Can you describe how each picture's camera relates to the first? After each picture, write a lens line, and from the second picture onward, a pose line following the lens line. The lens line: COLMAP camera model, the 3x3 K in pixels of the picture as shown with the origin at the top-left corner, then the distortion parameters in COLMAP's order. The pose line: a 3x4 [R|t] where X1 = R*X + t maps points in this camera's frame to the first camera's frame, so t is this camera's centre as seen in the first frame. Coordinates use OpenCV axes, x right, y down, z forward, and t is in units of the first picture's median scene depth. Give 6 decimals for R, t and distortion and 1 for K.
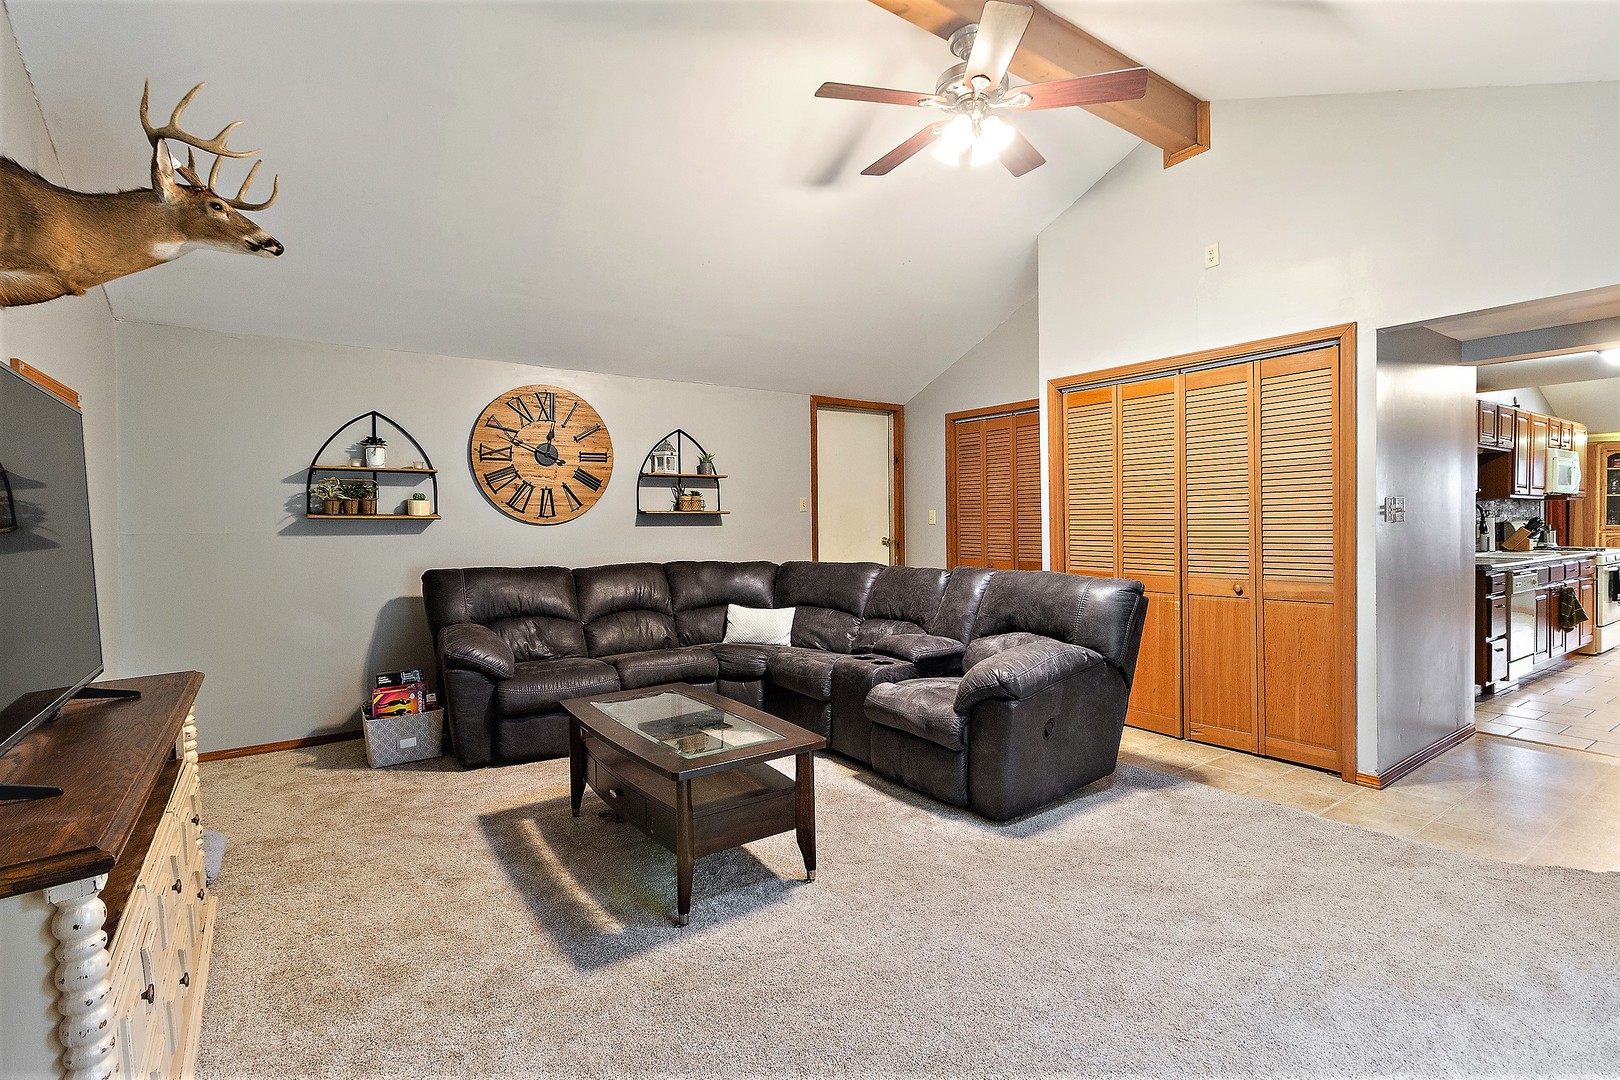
lens RADIAL K [[755.2, 0, 810.0], [0, 755.2, 540.0], [0, 0, 1]] dist [0.003232, 0.000706]
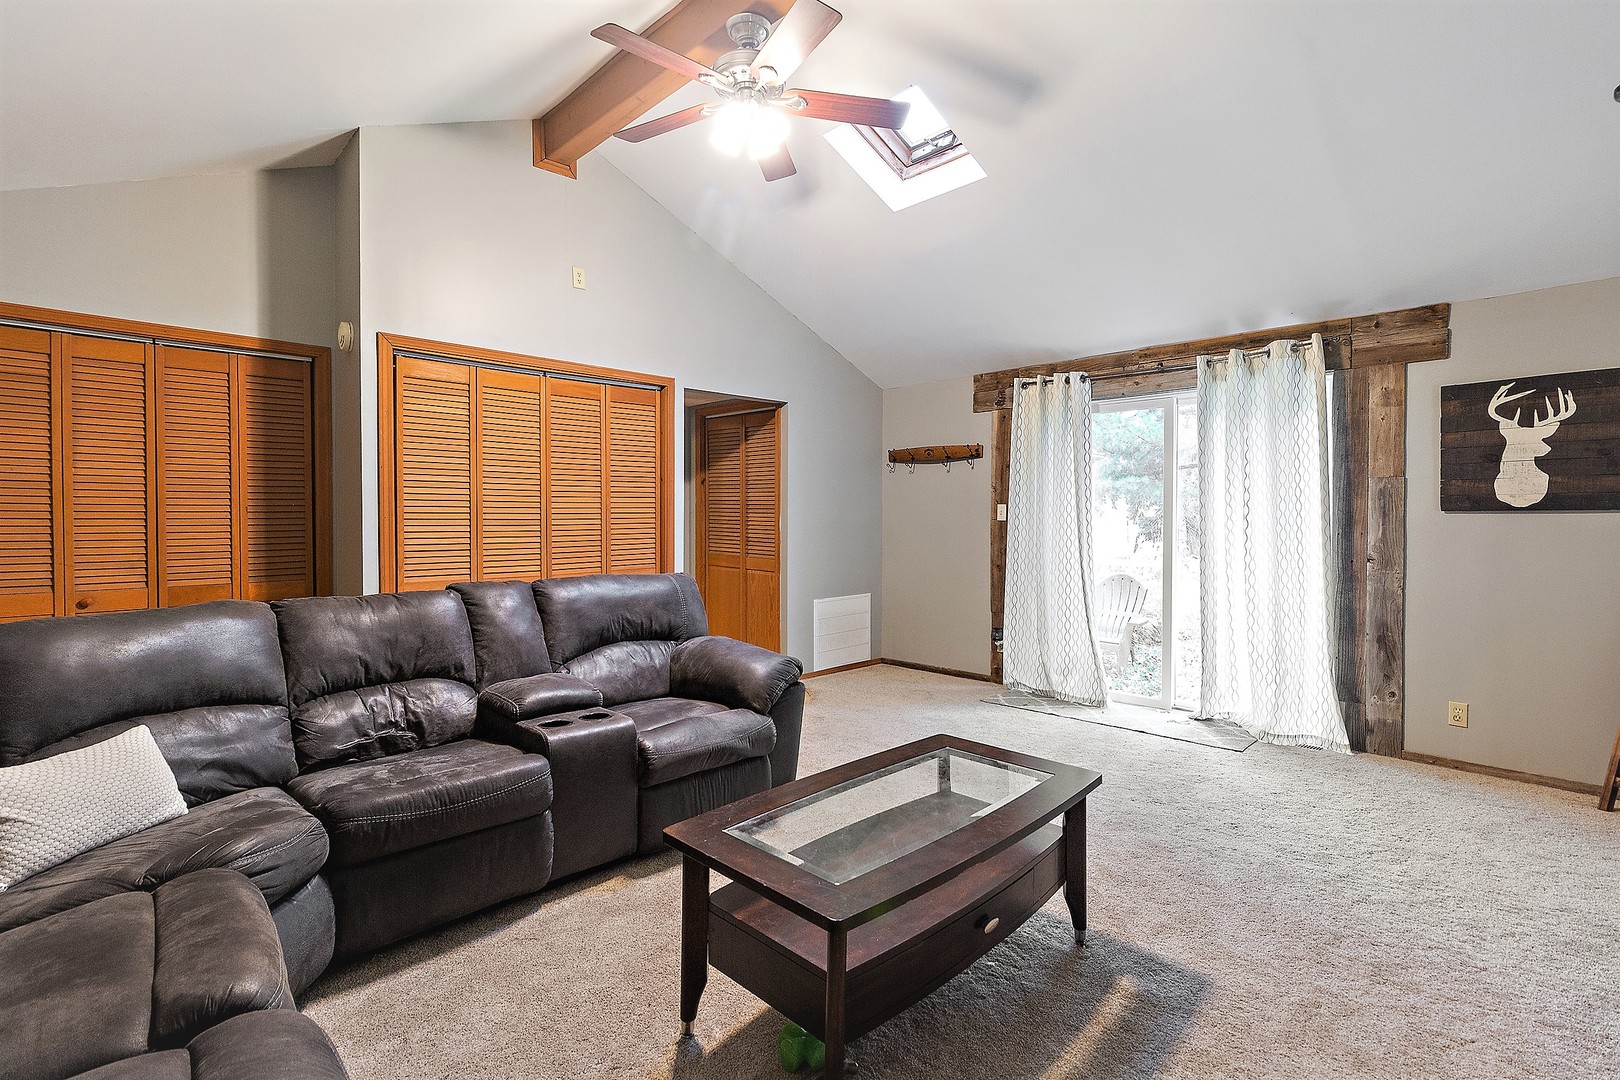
lens RADIAL K [[753.1, 0, 816.0], [0, 753.1, 532.1], [0, 0, 1]] dist [-0.001416, 0.000039]
pose [[-0.175939, -0.008699, 0.984363, -0.609219], [0.021430, 0.999690, 0.012664, -0.015181], [-0.984168, 0.023323, -0.175698, 0.870786]]
